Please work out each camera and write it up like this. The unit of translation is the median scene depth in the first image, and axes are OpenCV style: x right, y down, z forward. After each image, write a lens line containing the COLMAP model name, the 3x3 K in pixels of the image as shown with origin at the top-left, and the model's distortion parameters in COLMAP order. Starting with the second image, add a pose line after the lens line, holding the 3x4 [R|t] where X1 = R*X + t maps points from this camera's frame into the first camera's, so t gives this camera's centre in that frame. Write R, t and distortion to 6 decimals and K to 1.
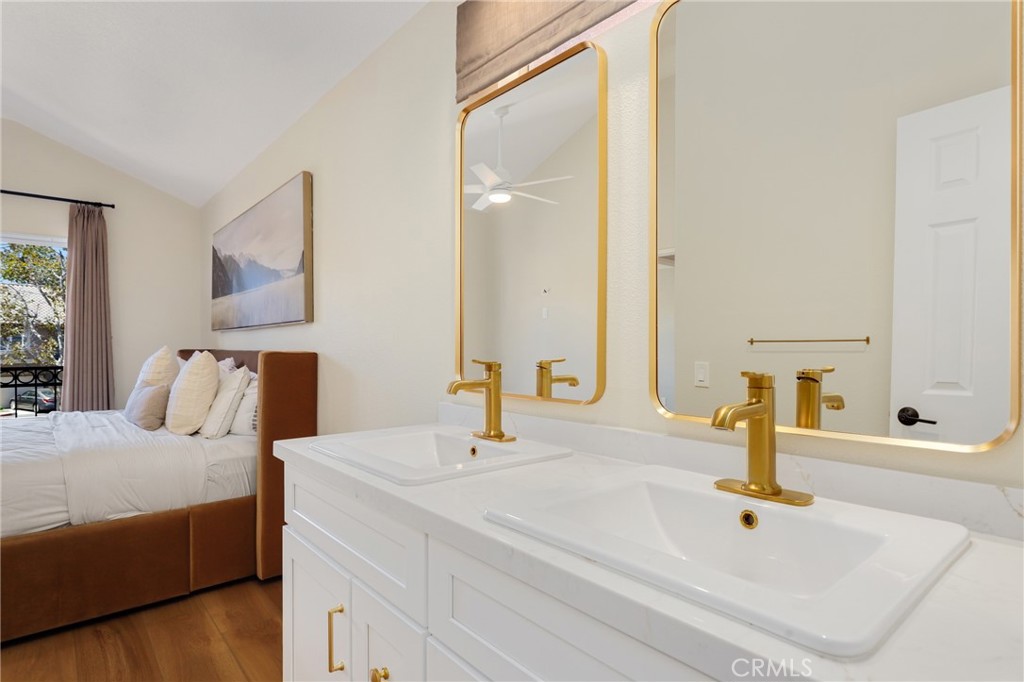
lens RADIAL K [[470.8, 0, 488.0], [0, 470.8, 344.8], [0, 0, 1]] dist [-0.003282, -0.000235]
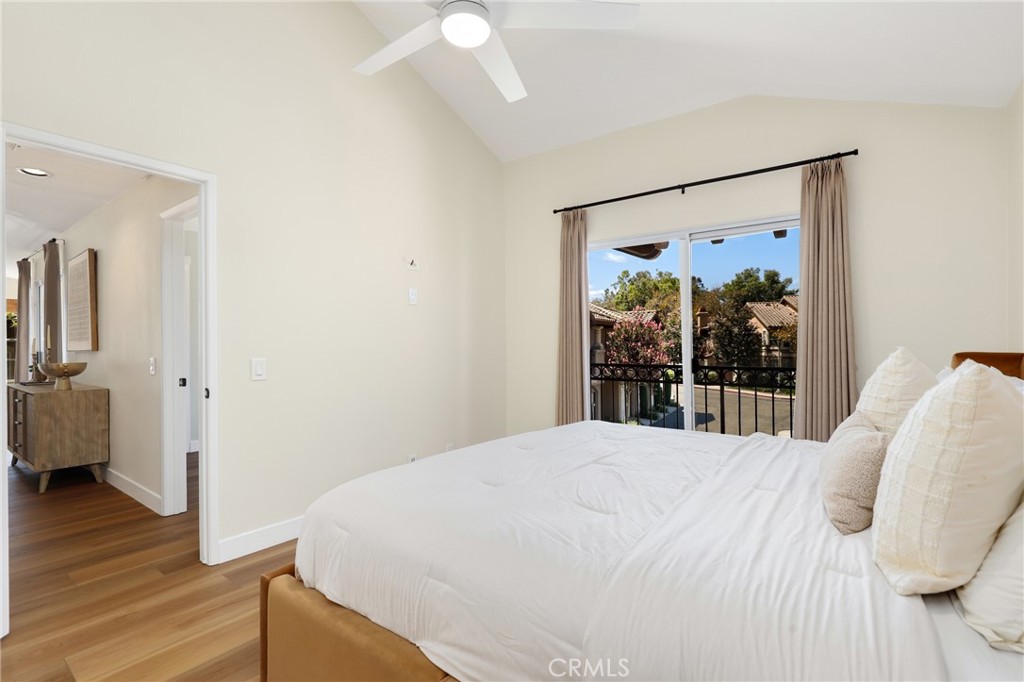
lens RADIAL K [[470.8, 0, 513.7], [0, 470.8, 340.6], [0, 0, 1]] dist [-0.003282, -0.000235]
pose [[0.187448, -0.004596, -0.982264, -0.198179], [0.003460, 0.999986, -0.004018, -0.003604], [0.982268, -0.002646, 0.187461, 0.365664]]
